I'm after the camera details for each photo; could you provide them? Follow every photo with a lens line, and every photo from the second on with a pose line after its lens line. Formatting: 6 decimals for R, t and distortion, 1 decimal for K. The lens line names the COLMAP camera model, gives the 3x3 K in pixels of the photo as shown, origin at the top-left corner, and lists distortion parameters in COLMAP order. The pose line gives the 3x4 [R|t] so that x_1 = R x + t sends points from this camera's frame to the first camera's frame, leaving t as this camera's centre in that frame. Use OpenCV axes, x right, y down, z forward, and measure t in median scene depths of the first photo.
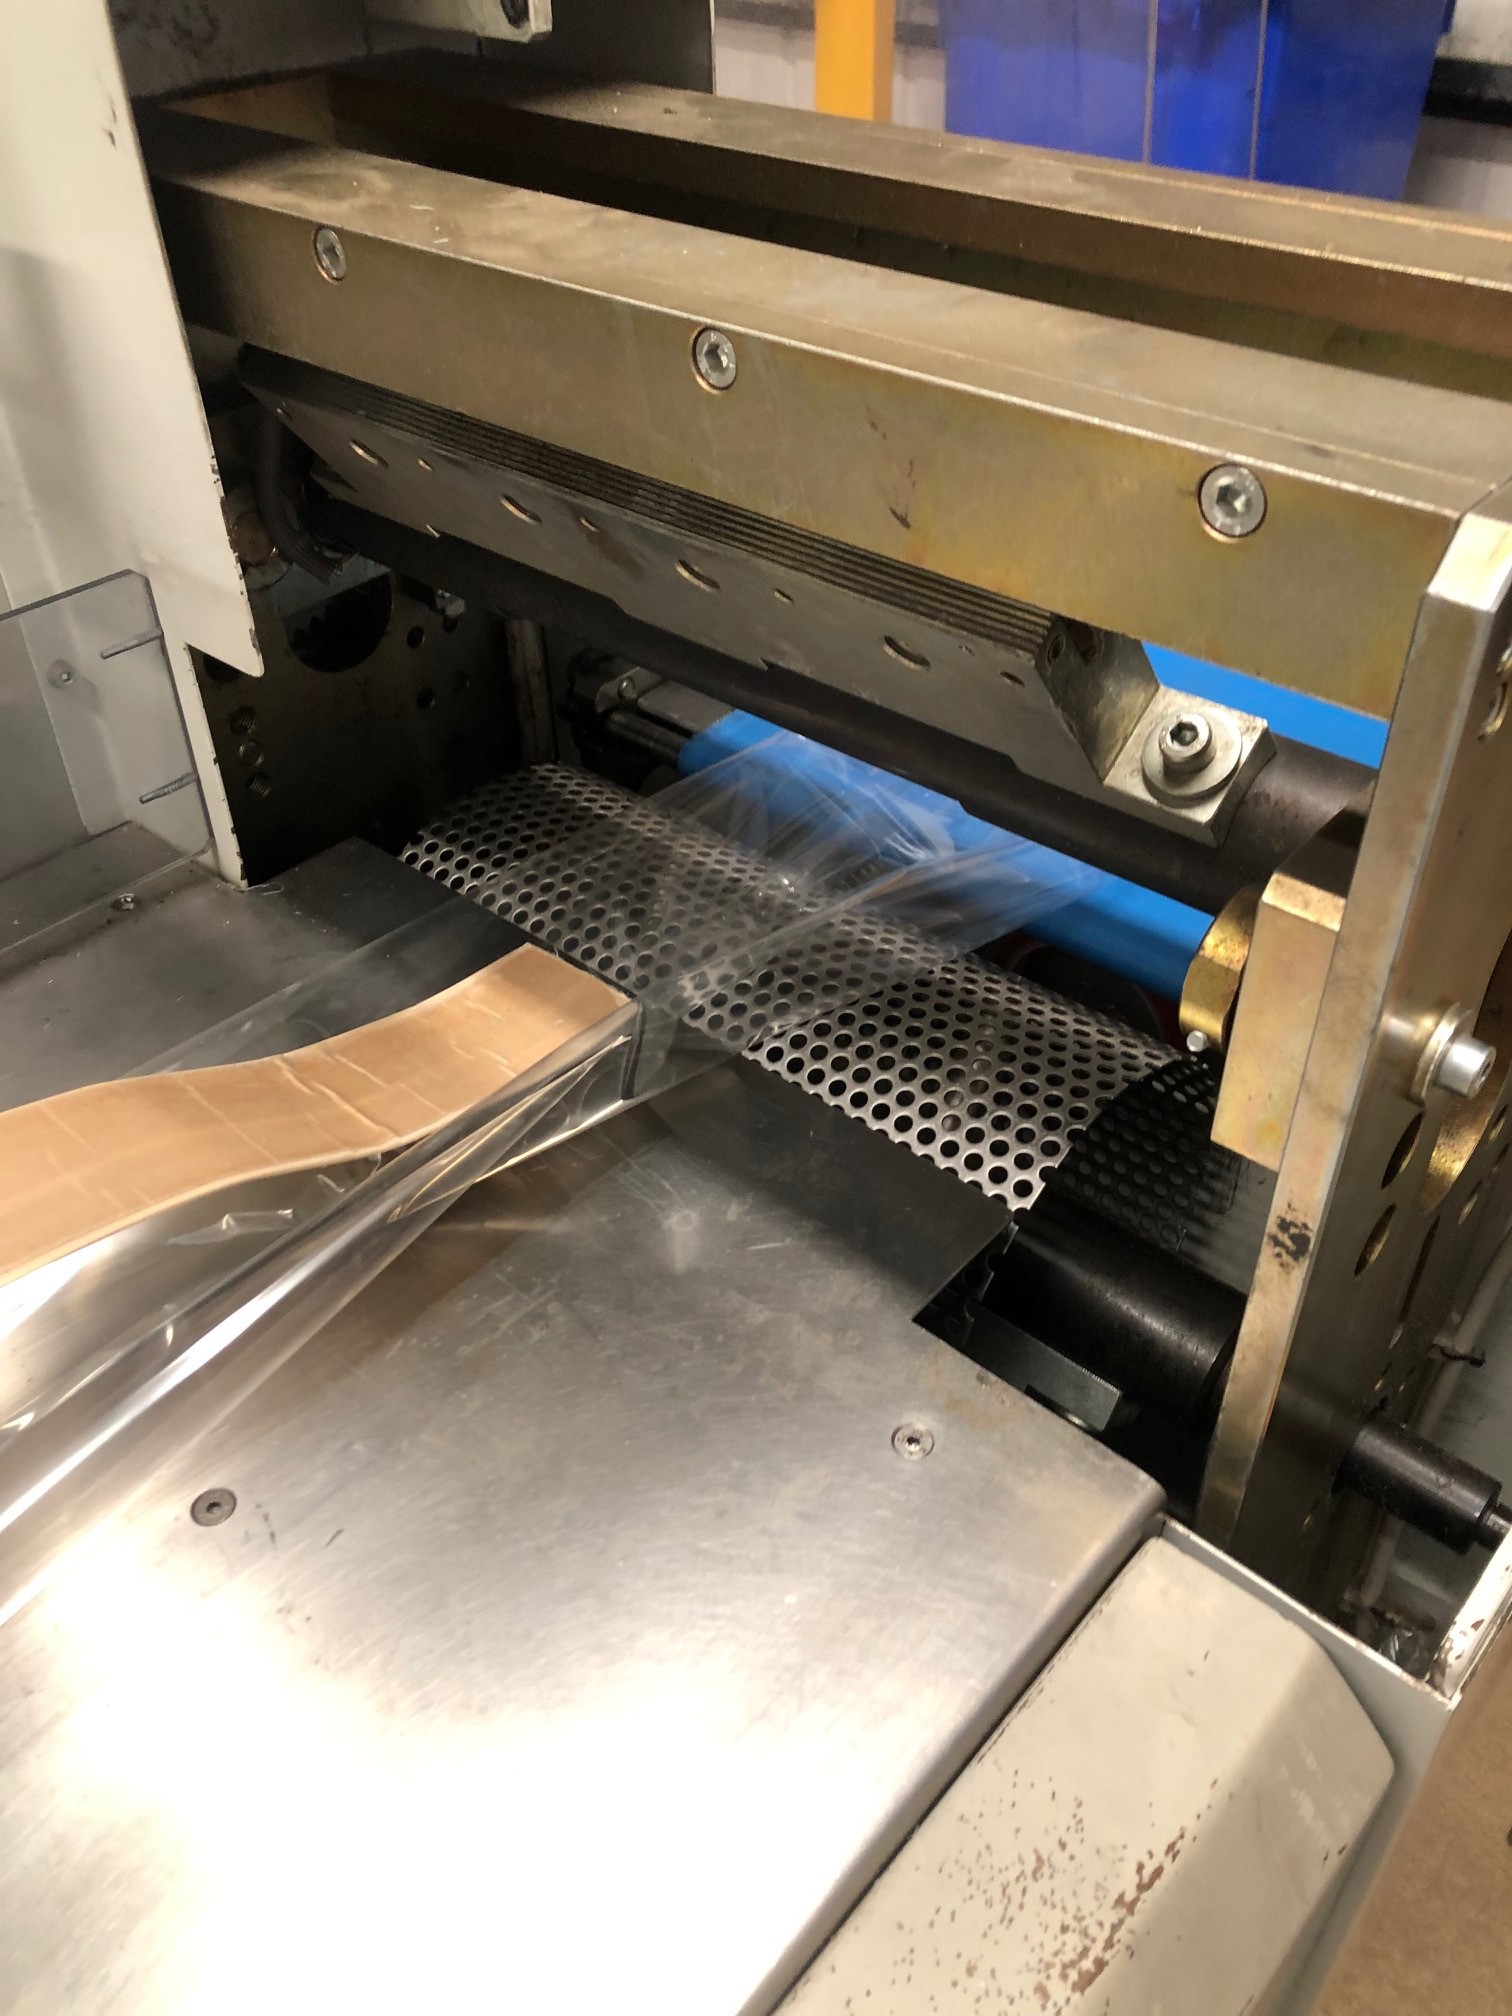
lens RADIAL K [[1634.0, 0, 750.4], [0, 1634.0, 993.1], [0, 0, 1]] dist [0.061831, -0.084927]
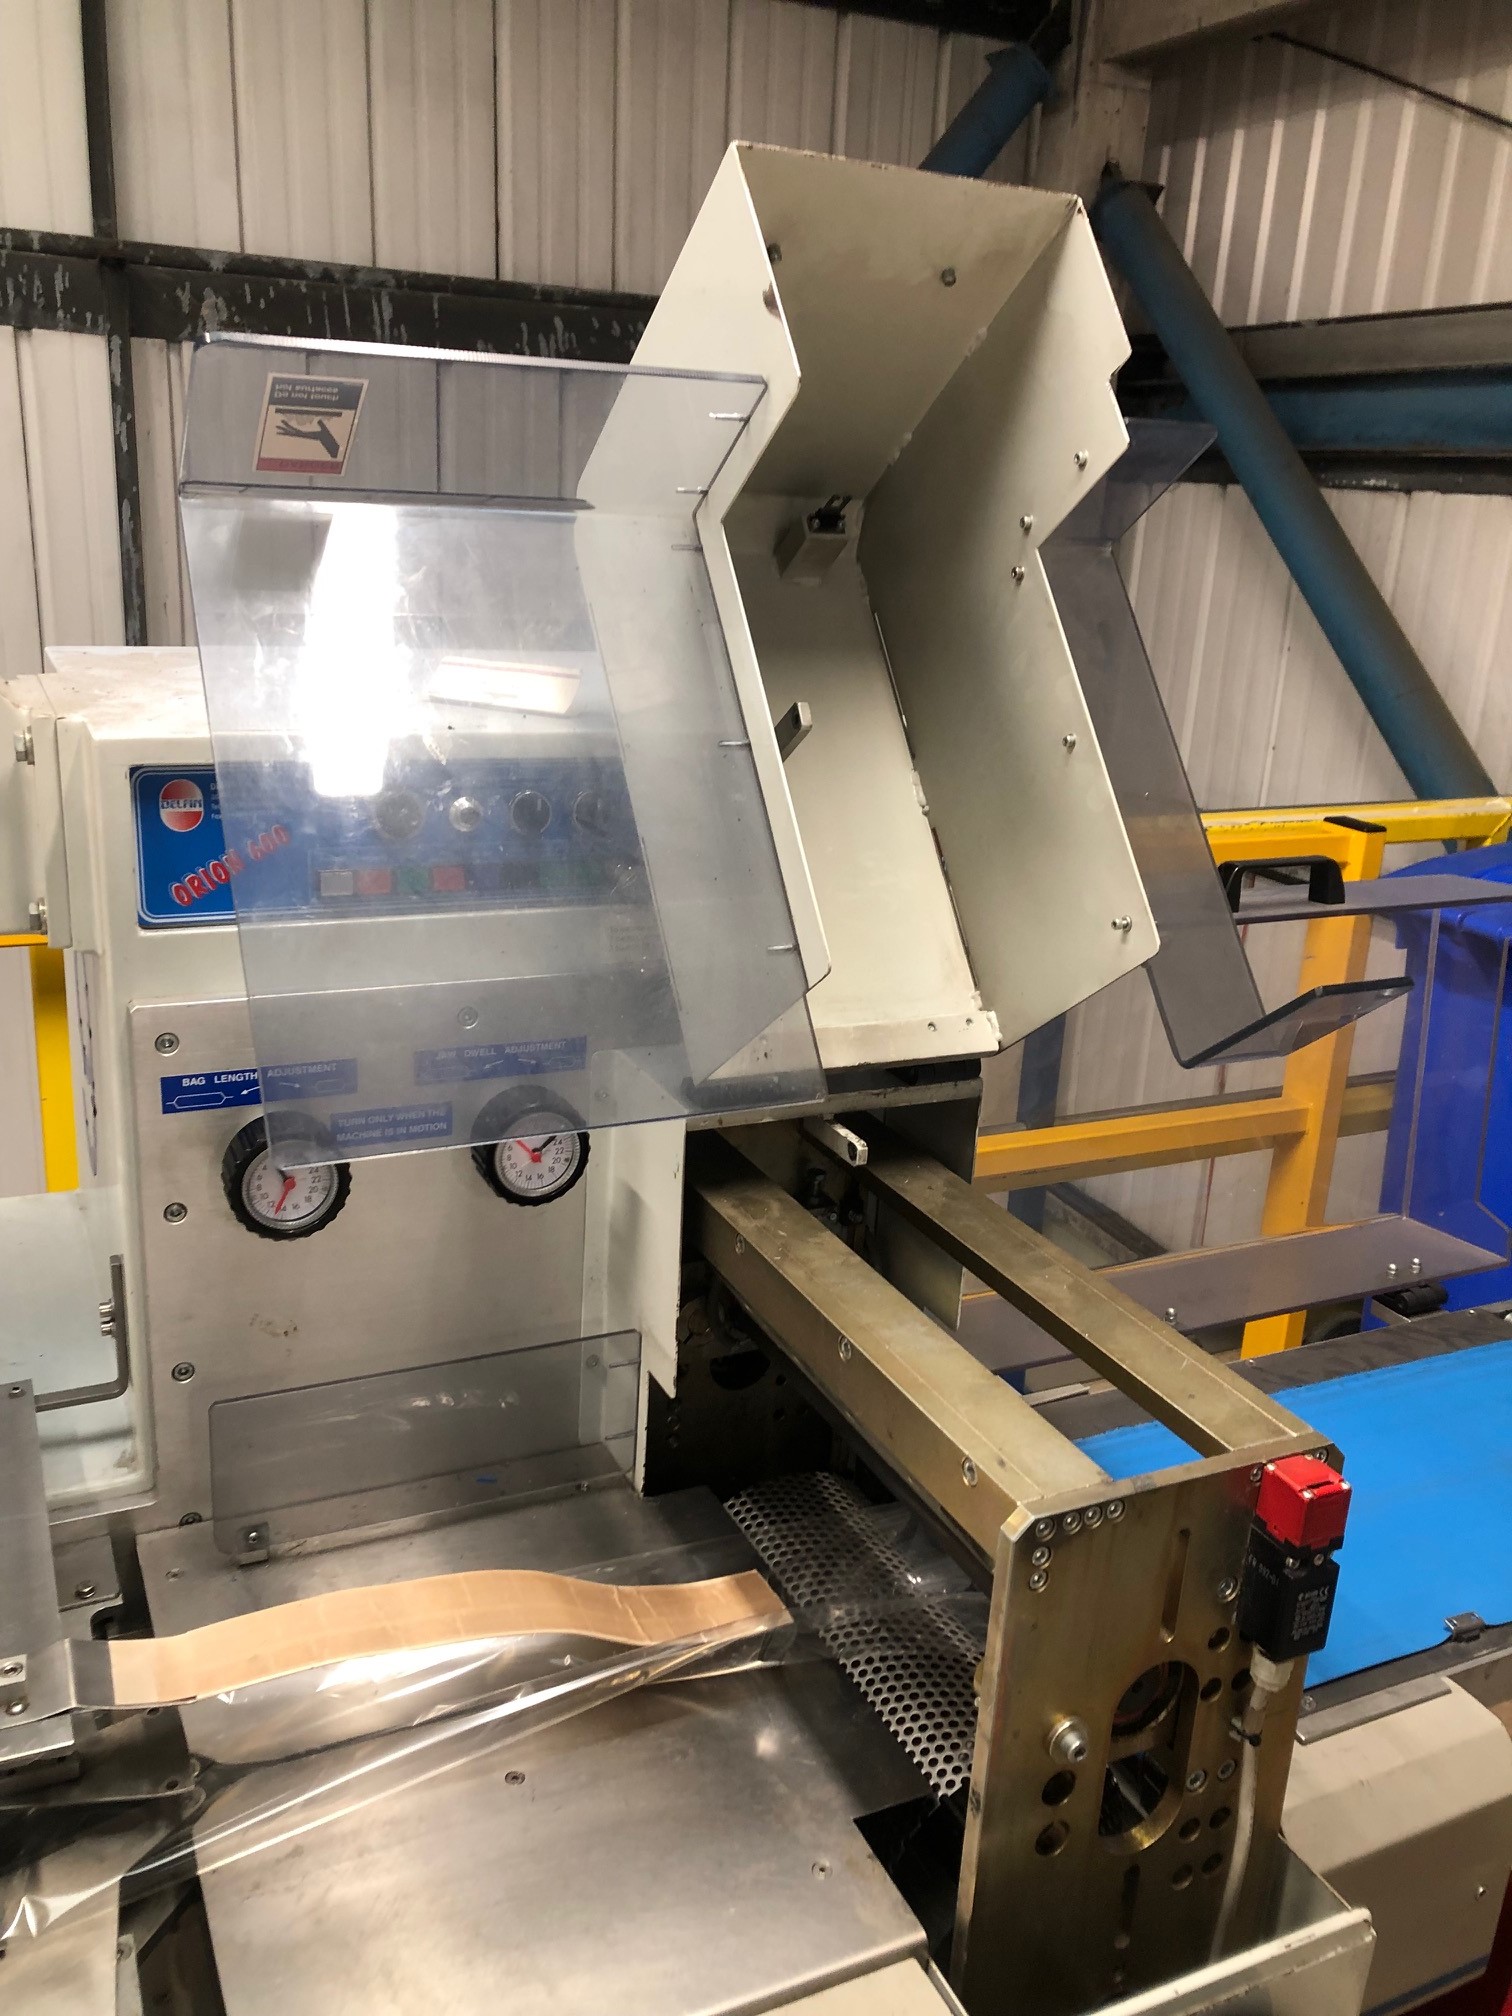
lens RADIAL K [[1634.0, 0, 750.4], [0, 1634.0, 993.1], [0, 0, 1]] dist [0.061831, -0.084927]
pose [[0.918273, 0.175952, -0.354706, 0.410482], [-0.297519, 0.897729, -0.324907, -0.008875], [0.261263, 0.403885, 0.876709, -0.935121]]
